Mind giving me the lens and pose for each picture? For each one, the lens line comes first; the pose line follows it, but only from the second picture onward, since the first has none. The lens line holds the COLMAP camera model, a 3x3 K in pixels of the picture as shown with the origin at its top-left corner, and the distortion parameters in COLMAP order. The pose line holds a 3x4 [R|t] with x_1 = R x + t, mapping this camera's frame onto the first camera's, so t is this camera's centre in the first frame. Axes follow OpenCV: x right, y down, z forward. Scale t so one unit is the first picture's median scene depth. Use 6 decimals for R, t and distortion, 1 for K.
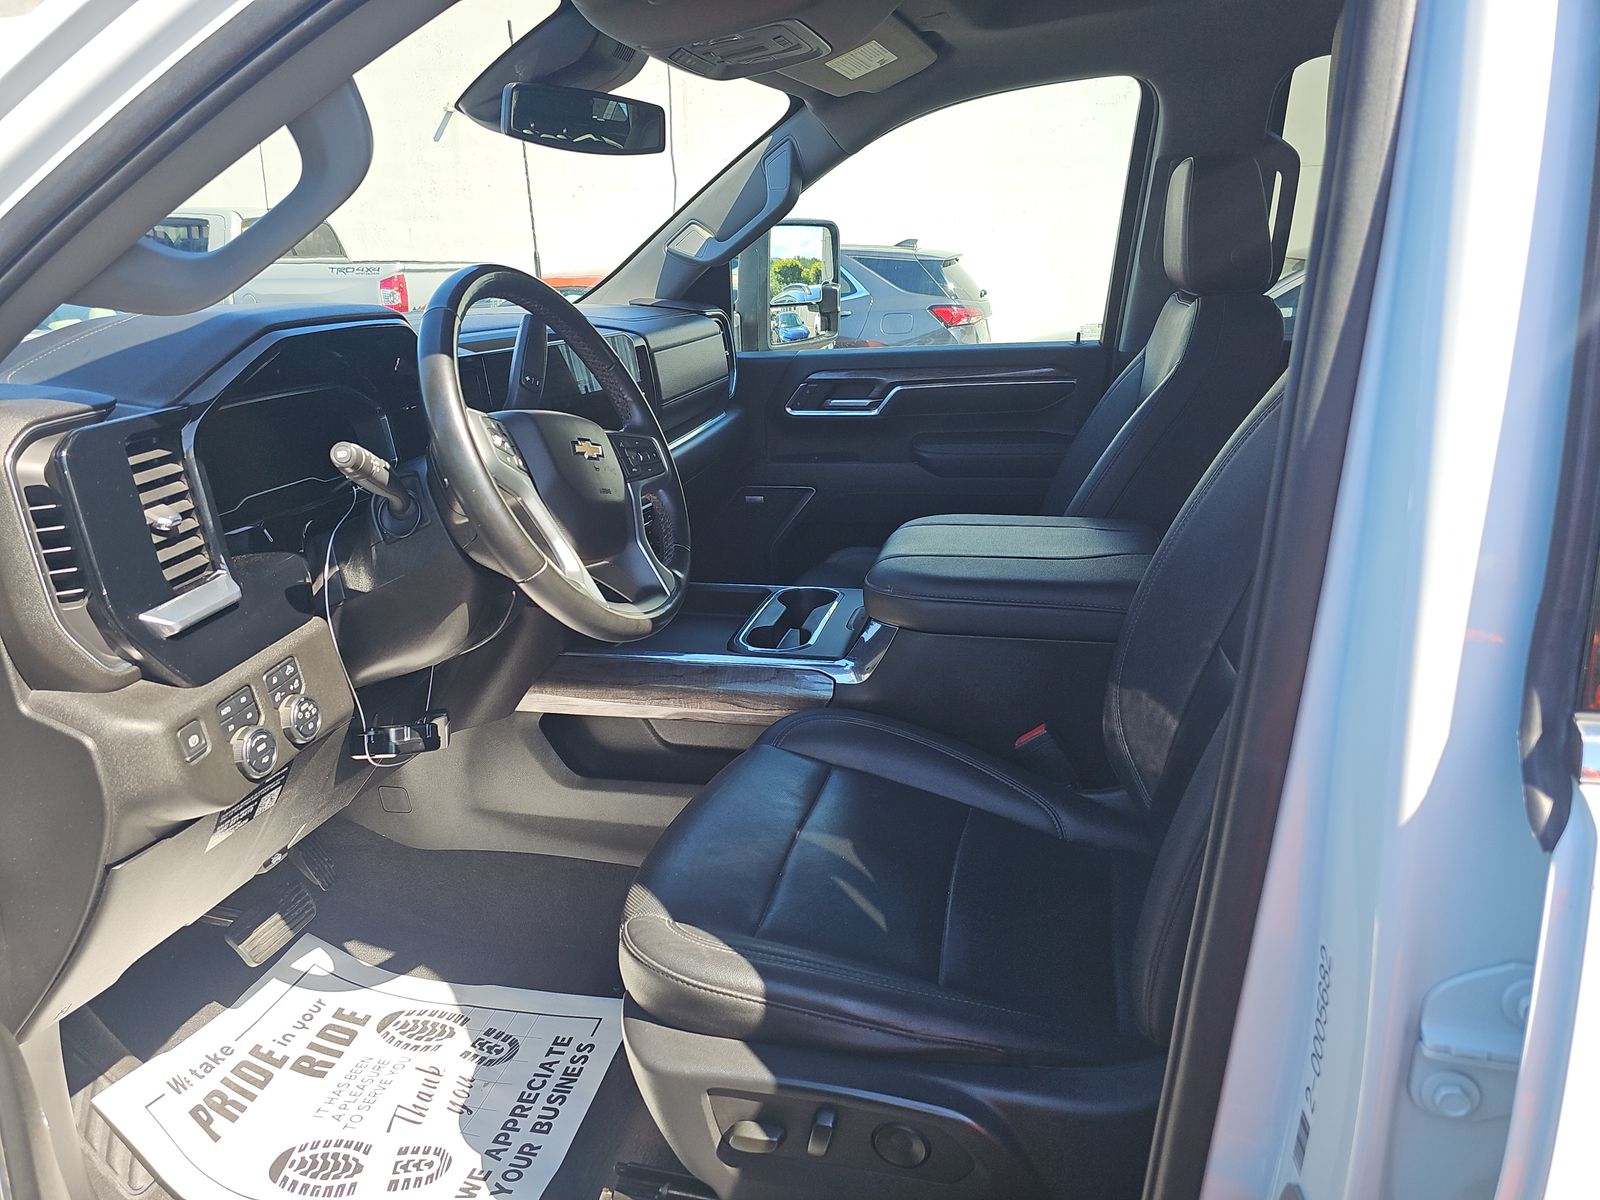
lens RADIAL K [[1092.2, 0, 800.0], [0, 1092.2, 600.0], [0, 0, 1]] dist [0.052605, -0.050496]
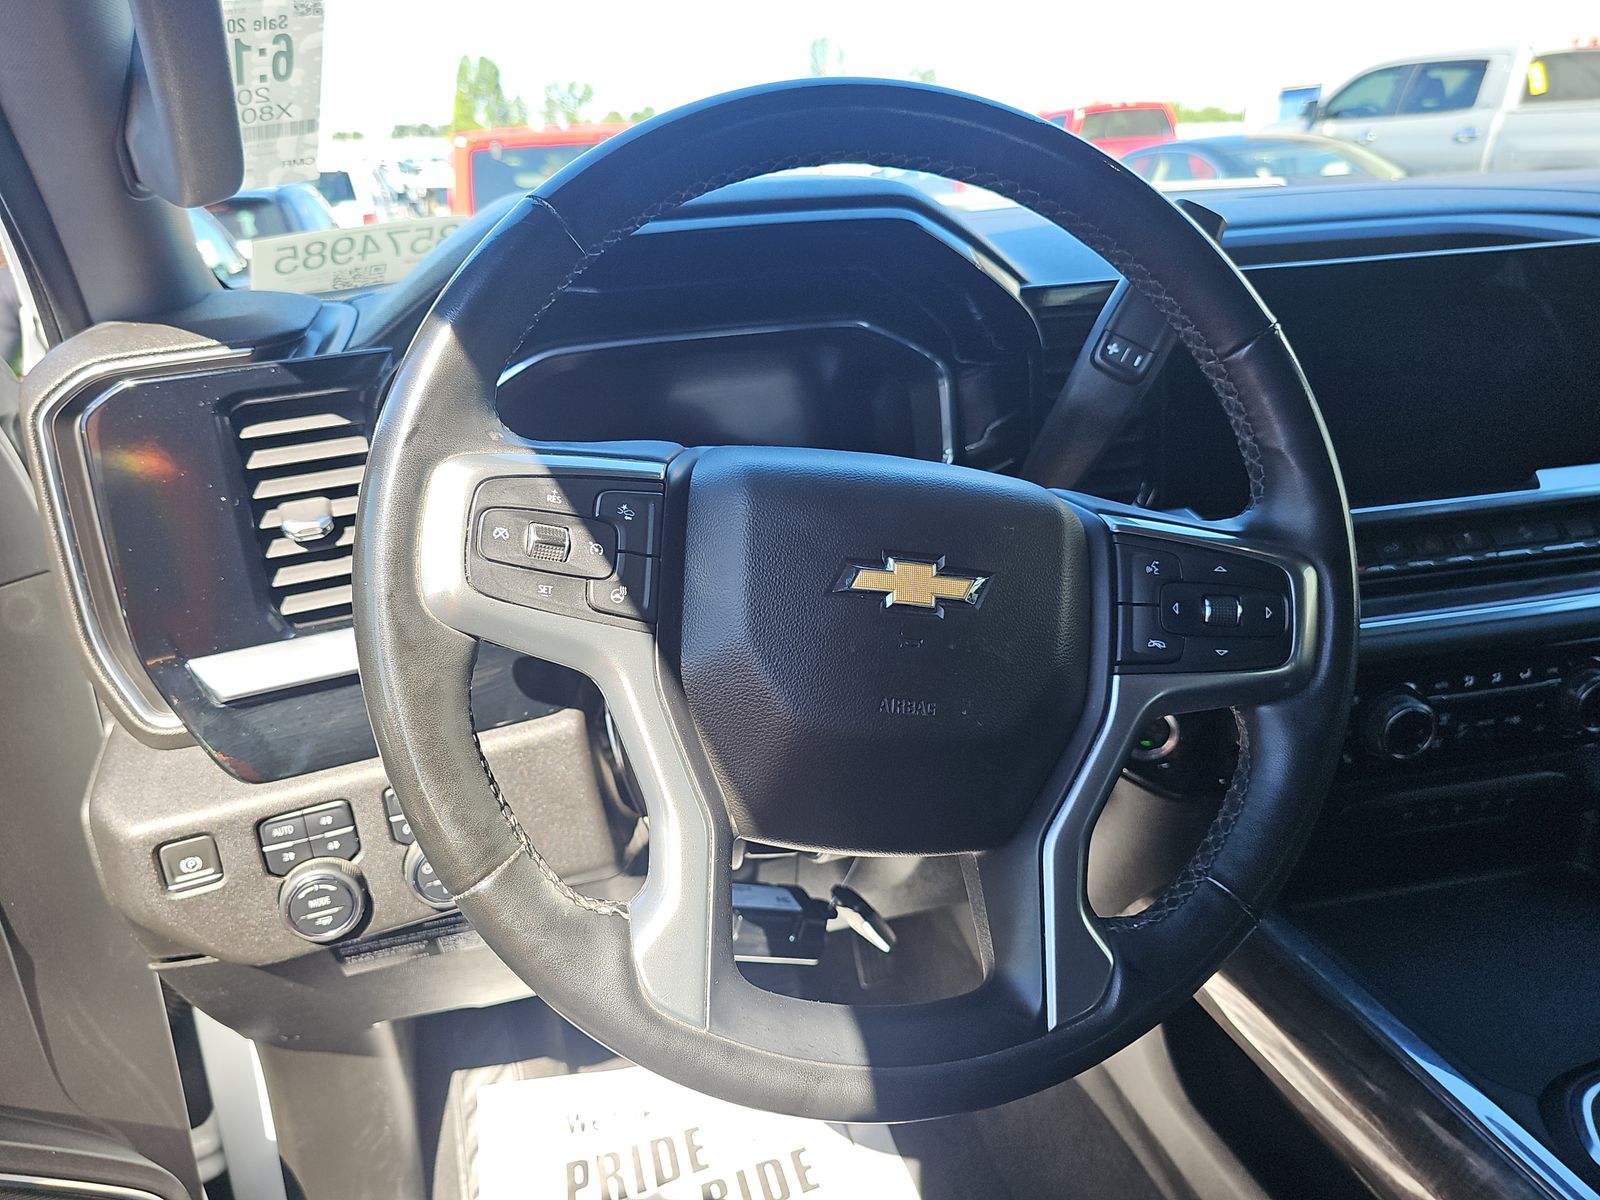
lens RADIAL K [[1092.2, 0, 800.0], [0, 1092.2, 600.0], [0, 0, 1]] dist [0.052605, -0.050496]
pose [[0.456565, 0.330750, -0.825925, 0.111118], [-0.209924, 0.942166, 0.261256, -0.259590], [0.864569, 0.054102, 0.499592, 0.921768]]
